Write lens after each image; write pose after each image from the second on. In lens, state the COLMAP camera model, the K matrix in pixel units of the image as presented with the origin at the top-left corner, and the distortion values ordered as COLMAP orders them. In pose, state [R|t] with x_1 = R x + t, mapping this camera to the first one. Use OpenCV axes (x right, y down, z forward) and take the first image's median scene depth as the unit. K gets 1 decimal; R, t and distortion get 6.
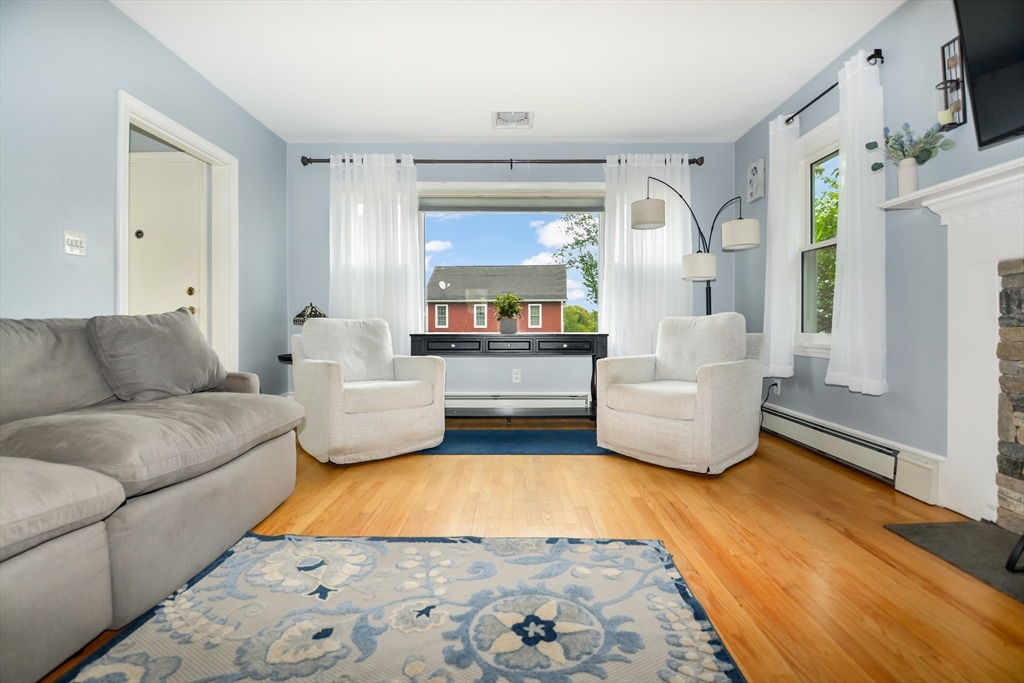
lens RADIAL K [[465.4, 0, 507.6], [0, 465.4, 329.3], [0, 0, 1]] dist [-0.000880, -0.008477]
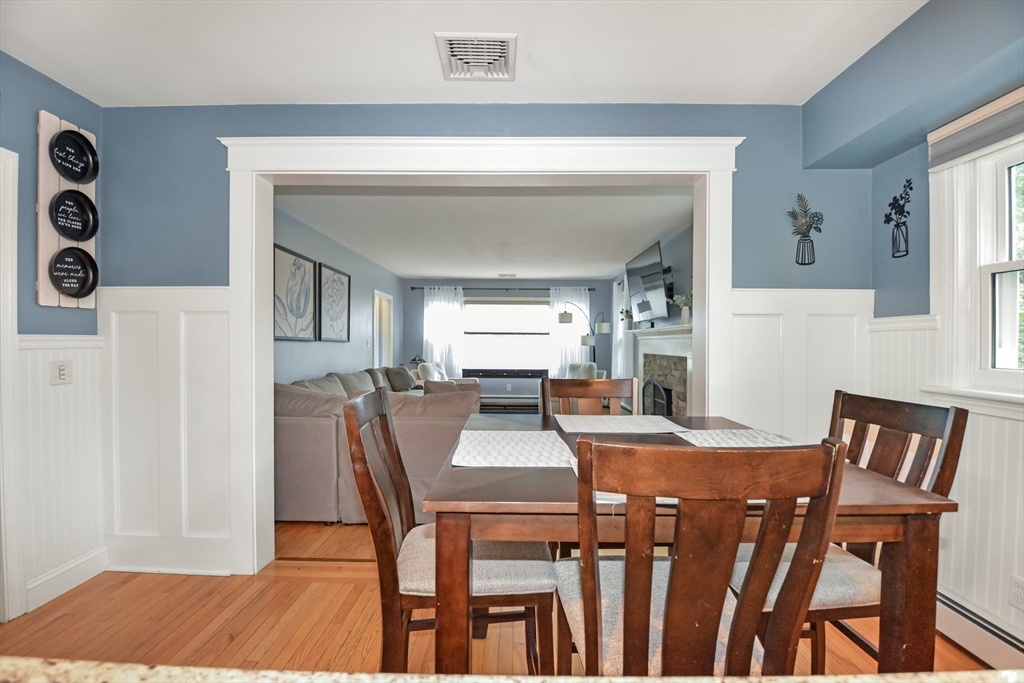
lens RADIAL K [[465.4, 0, 505.9], [0, 465.4, 343.1], [0, 0, 1]] dist [-0.000880, -0.008477]
pose [[0.999940, 0.003013, -0.010532, 0.050194], [-0.003129, 0.999934, -0.011062, -0.165924], [0.010498, 0.011094, 0.999883, -2.314086]]
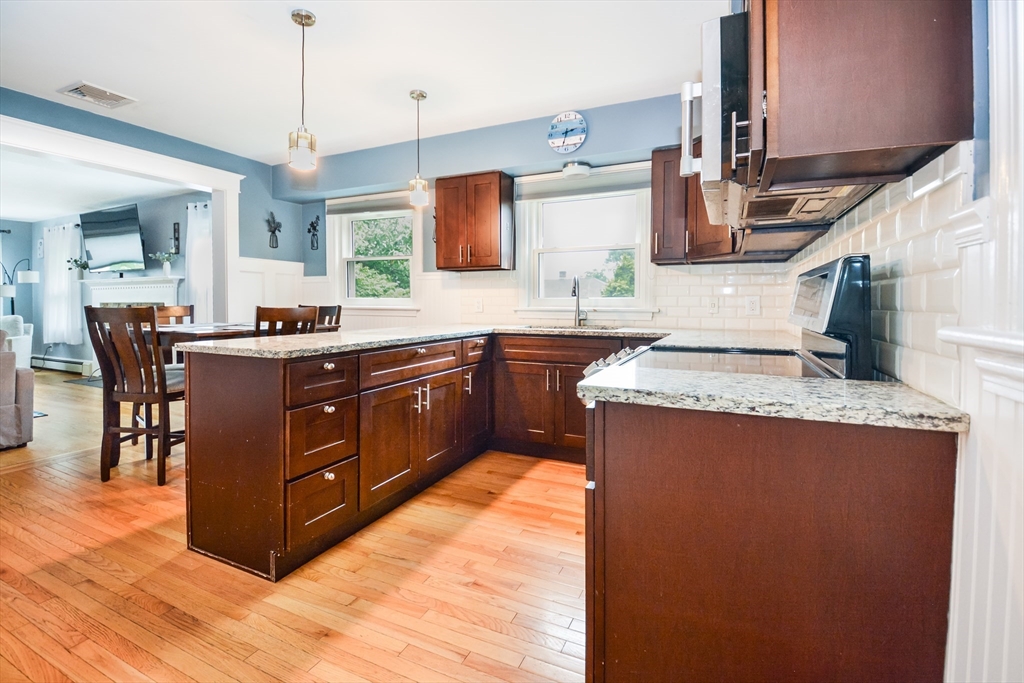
lens RADIAL K [[465.4, 0, 512.3], [0, 465.4, 309.3], [0, 0, 1]] dist [-0.000880, -0.008477]
pose [[0.435501, -0.011443, 0.900115, -0.713194], [0.009383, 0.999923, 0.008172, -0.090189], [-0.900139, 0.004887, 0.435575, -3.137358]]
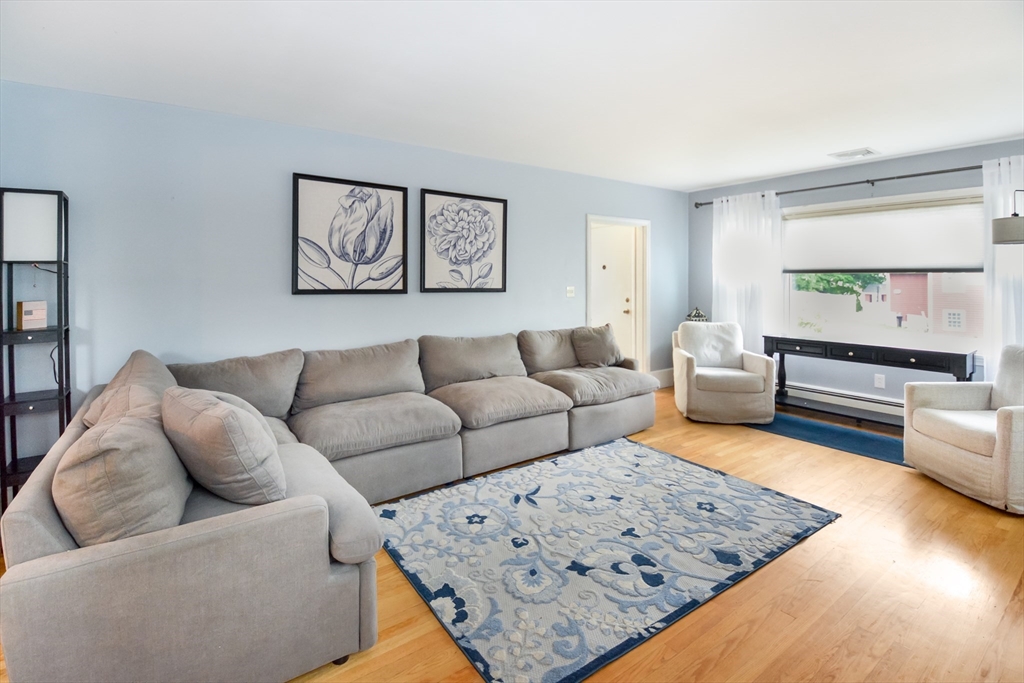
lens RADIAL K [[465.4, 0, 504.2], [0, 465.4, 281.7], [0, 0, 1]] dist [-0.000880, -0.008477]
pose [[0.583550, 0.000688, -0.812077, 0.770745], [-0.004290, 0.999988, -0.002236, -0.243041], [0.812066, 0.004788, 0.583546, -0.635902]]
